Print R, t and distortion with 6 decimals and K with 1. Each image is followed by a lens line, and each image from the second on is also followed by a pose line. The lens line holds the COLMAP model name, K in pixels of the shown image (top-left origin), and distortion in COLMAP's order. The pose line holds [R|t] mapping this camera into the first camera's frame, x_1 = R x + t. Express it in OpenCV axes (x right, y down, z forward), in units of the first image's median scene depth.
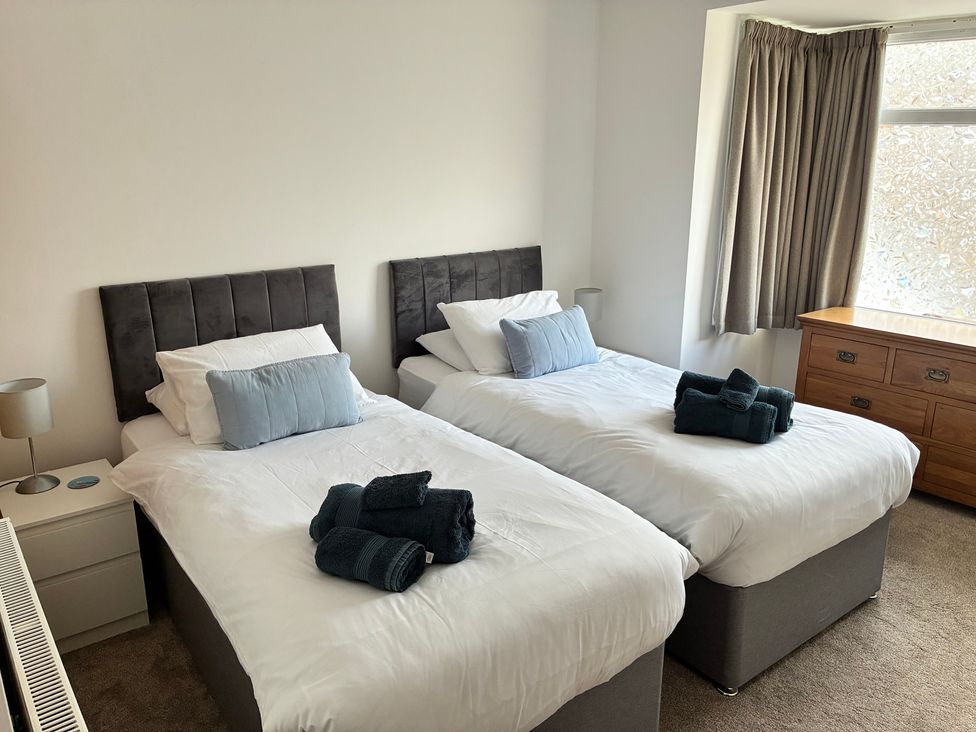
lens RADIAL K [[733.7, 0, 485.1], [0, 733.7, 366.6], [0, 0, 1]] dist [-0.005368, -0.005614]
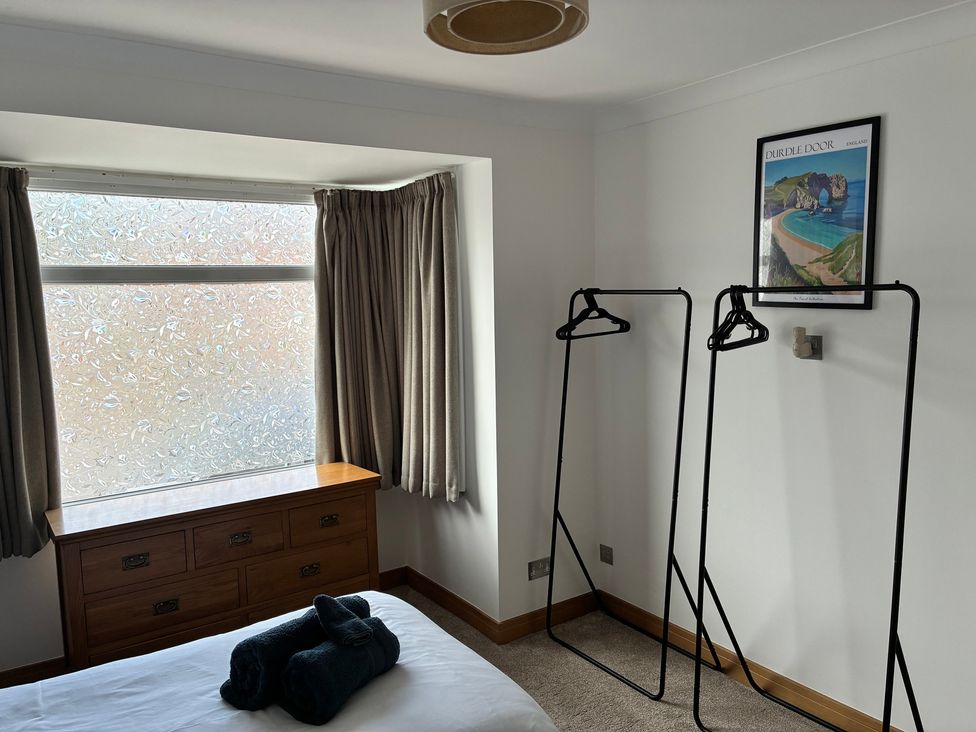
lens RADIAL K [[733.7, 0, 485.6], [0, 733.7, 369.0], [0, 0, 1]] dist [-0.005368, -0.005614]
pose [[0.087361, -0.101702, 0.990972, -0.248457], [0.314995, 0.946554, 0.069375, -0.151837], [-0.945064, 0.306091, 0.114727, 0.503637]]
